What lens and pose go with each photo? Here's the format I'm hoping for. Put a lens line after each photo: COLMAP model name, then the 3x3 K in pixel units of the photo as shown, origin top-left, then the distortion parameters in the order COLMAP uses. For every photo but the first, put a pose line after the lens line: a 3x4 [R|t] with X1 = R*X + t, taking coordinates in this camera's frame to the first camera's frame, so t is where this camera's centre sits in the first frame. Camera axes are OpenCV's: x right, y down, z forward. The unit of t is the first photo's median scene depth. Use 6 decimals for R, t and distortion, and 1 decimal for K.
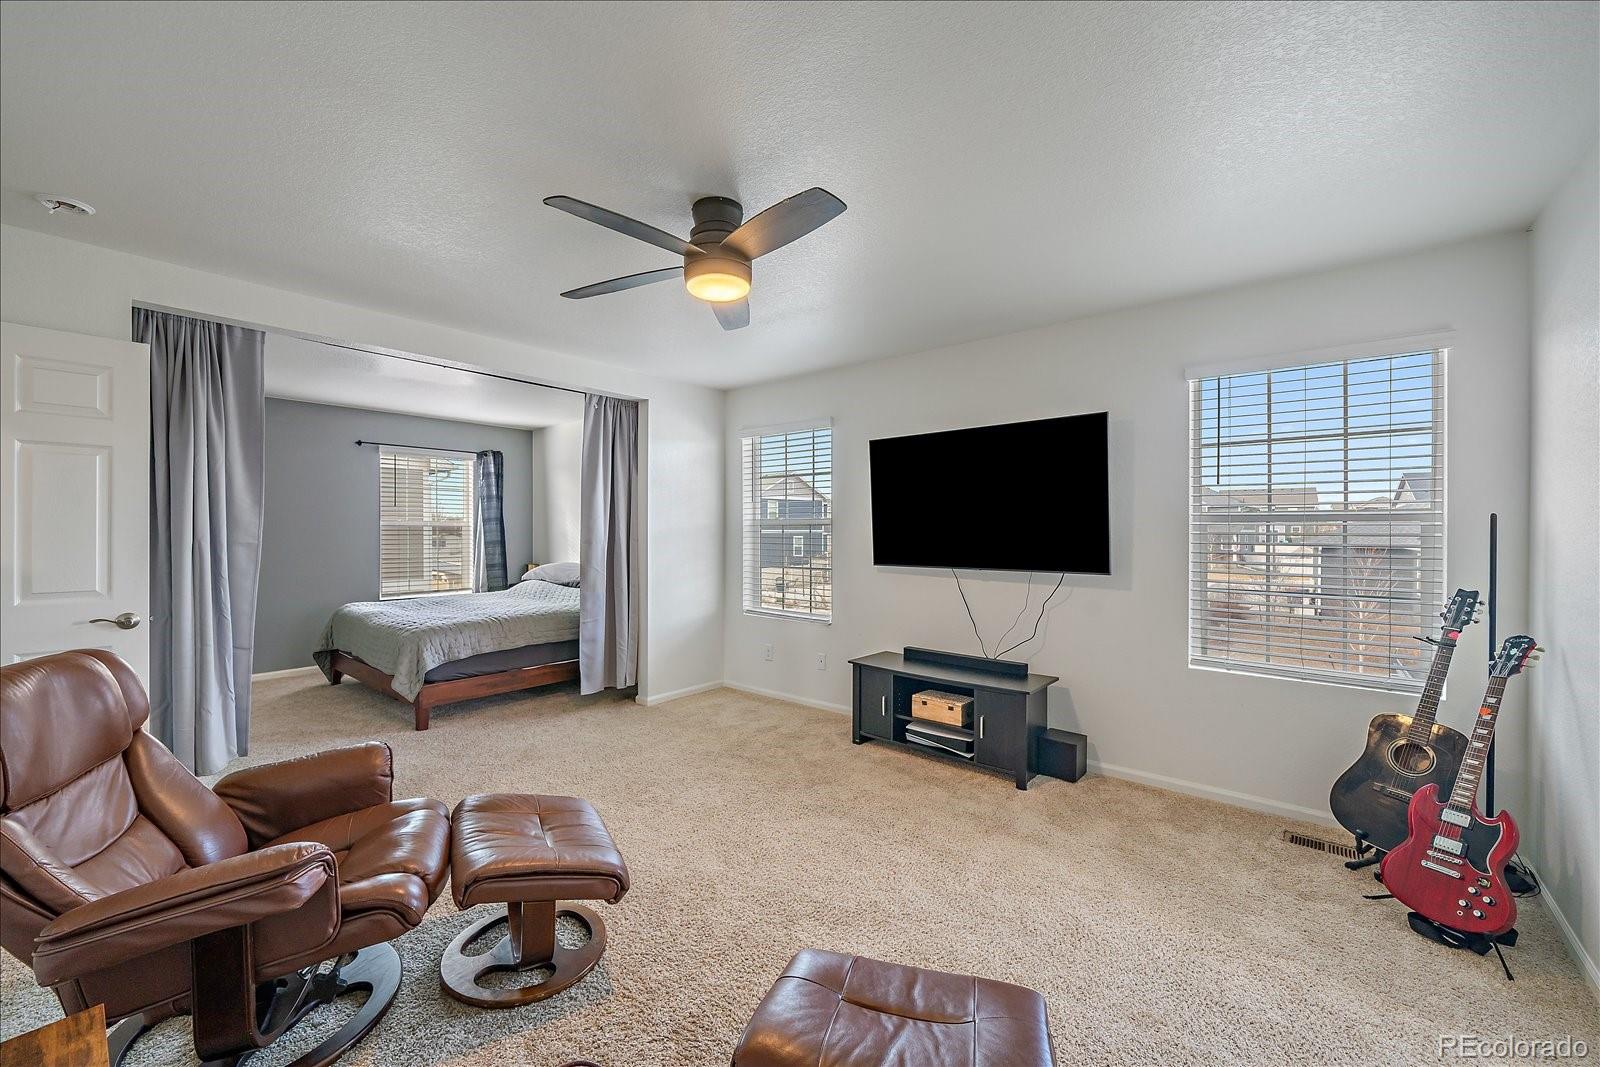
lens RADIAL K [[639.4, 0, 793.8], [0, 639.4, 538.8], [0, 0, 1]] dist [-0.006356, 0.000101]
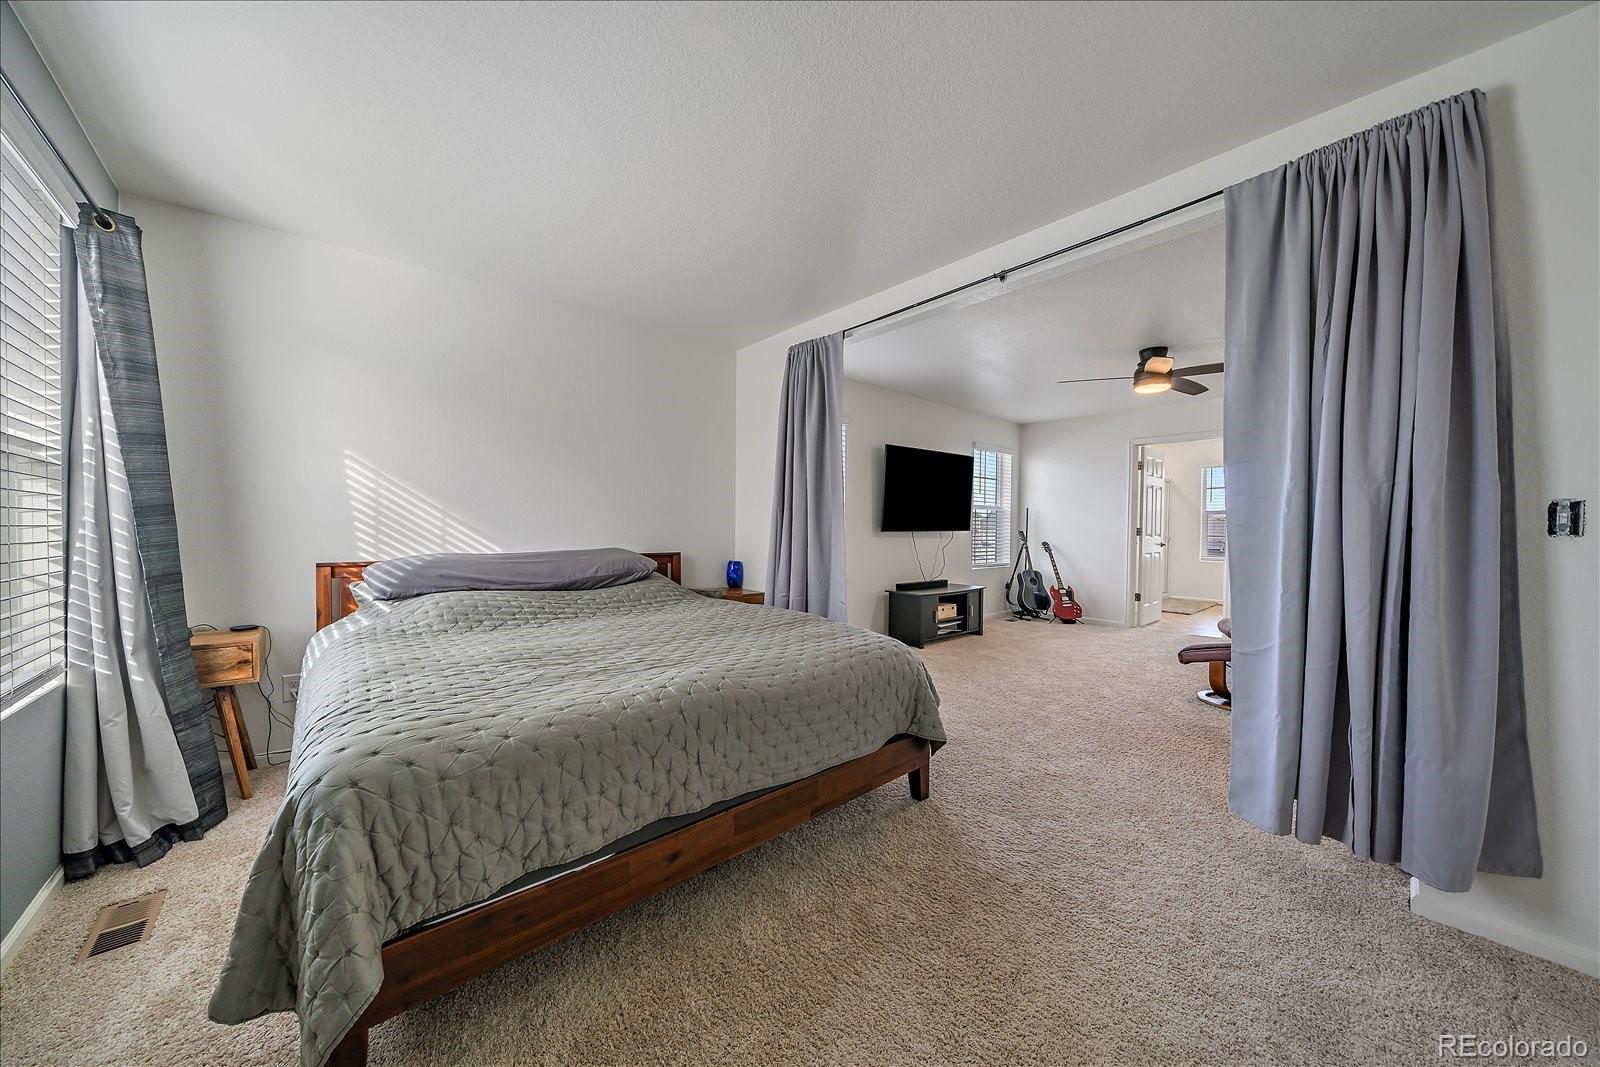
lens RADIAL K [[550.7, 0, 801.1], [0, 550.7, 534.0], [0, 0, 1]] dist [-0.000204, 0.000022]
pose [[0.129831, -0.019871, 0.991337, -0.725932], [0.002191, 0.999802, 0.019754, 0.013701], [-0.991534, -0.000392, 0.129849, 0.660572]]
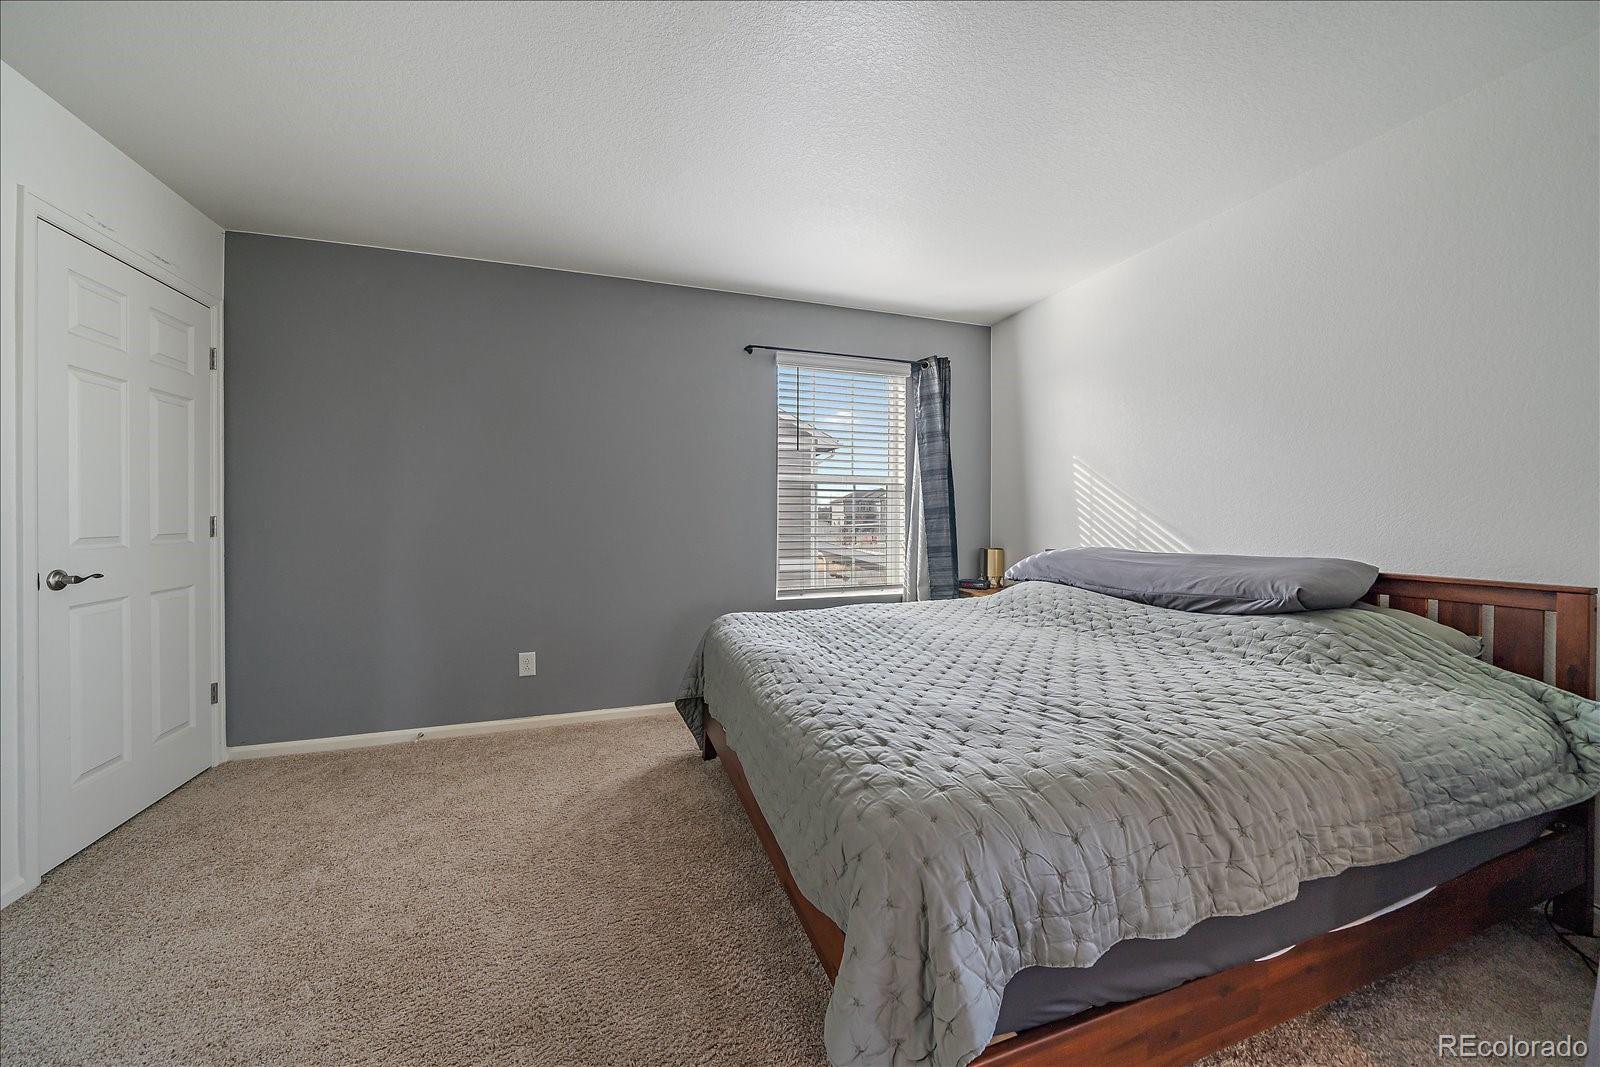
lens RADIAL K [[555.7, 0, 798.8], [0, 555.7, 525.4], [0, 0, 1]] dist [-0.007547, 0.000030]
pose [[0.864597, 0.007694, -0.502407, -0.334829], [-0.006288, 0.999970, 0.004493, 0.018874], [0.502427, -0.000725, 0.864619, 0.508023]]
